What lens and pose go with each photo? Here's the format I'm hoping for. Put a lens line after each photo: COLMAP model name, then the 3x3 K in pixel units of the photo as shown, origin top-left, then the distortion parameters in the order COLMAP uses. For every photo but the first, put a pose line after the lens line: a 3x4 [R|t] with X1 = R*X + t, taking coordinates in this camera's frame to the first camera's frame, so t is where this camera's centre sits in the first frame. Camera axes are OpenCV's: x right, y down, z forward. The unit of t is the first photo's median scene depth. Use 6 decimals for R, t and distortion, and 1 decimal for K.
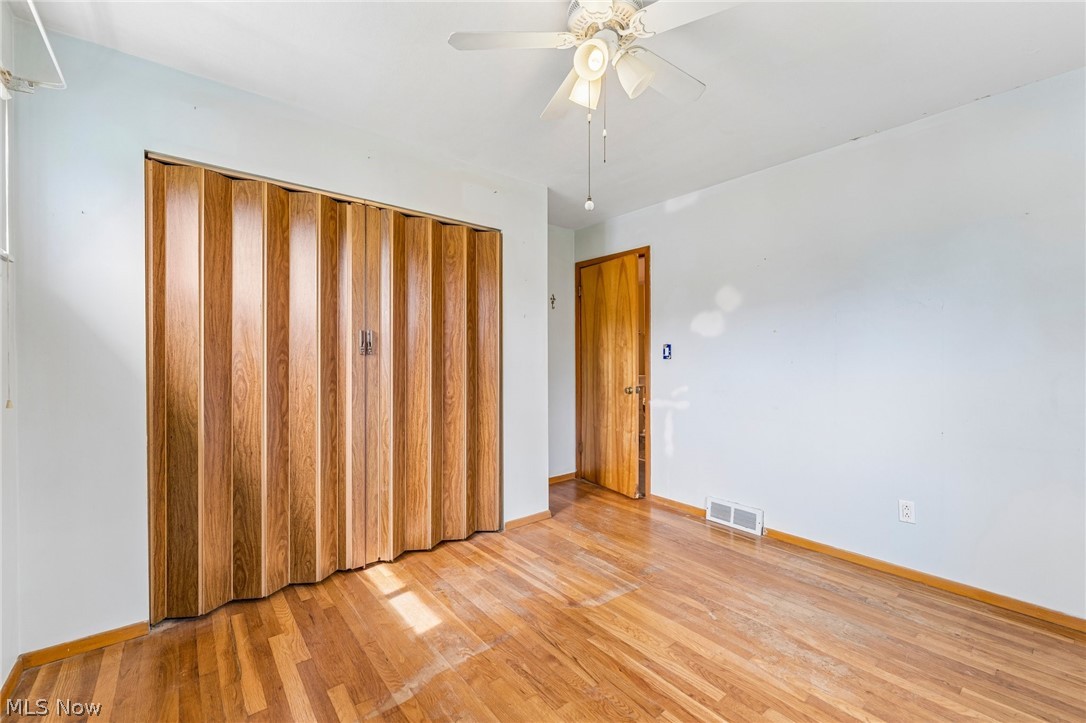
lens RADIAL K [[431.0, 0, 545.7], [0, 431.0, 359.0], [0, 0, 1]] dist [-0.002308, -0.000246]
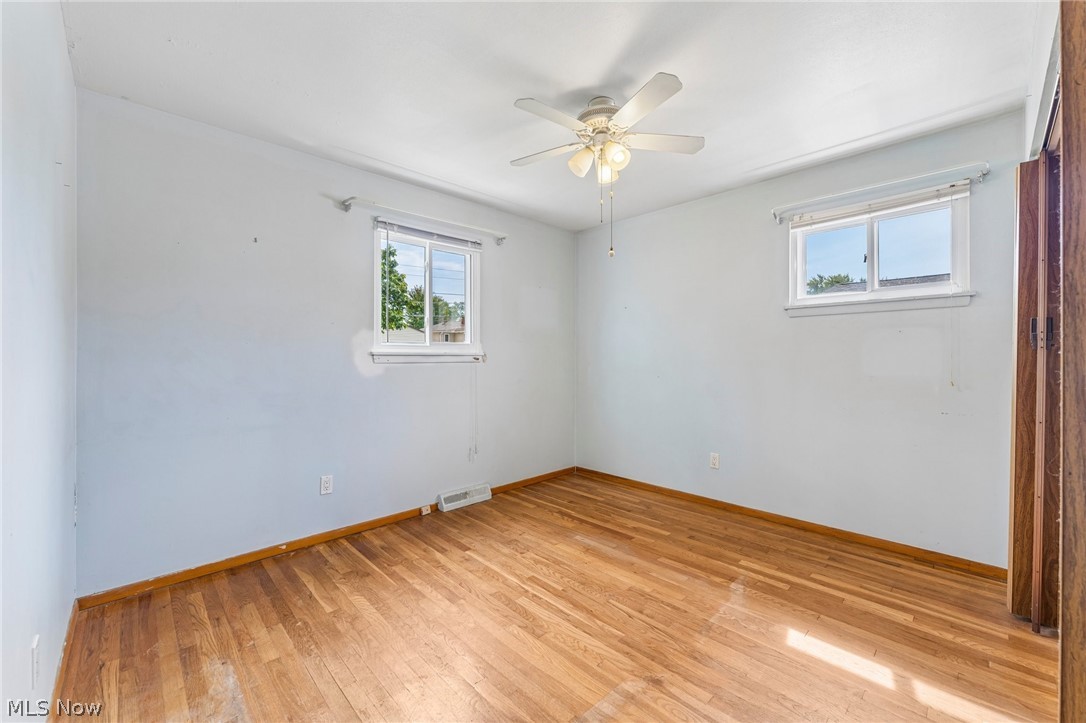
lens RADIAL K [[431.0, 0, 539.6], [0, 431.0, 359.5], [0, 0, 1]] dist [-0.002308, -0.000246]
pose [[-0.997149, 0.001544, -0.075437, 0.371149], [0.001347, 0.999996, 0.002661, 0.000421], [0.075441, 0.002552, -0.997147, 1.990755]]
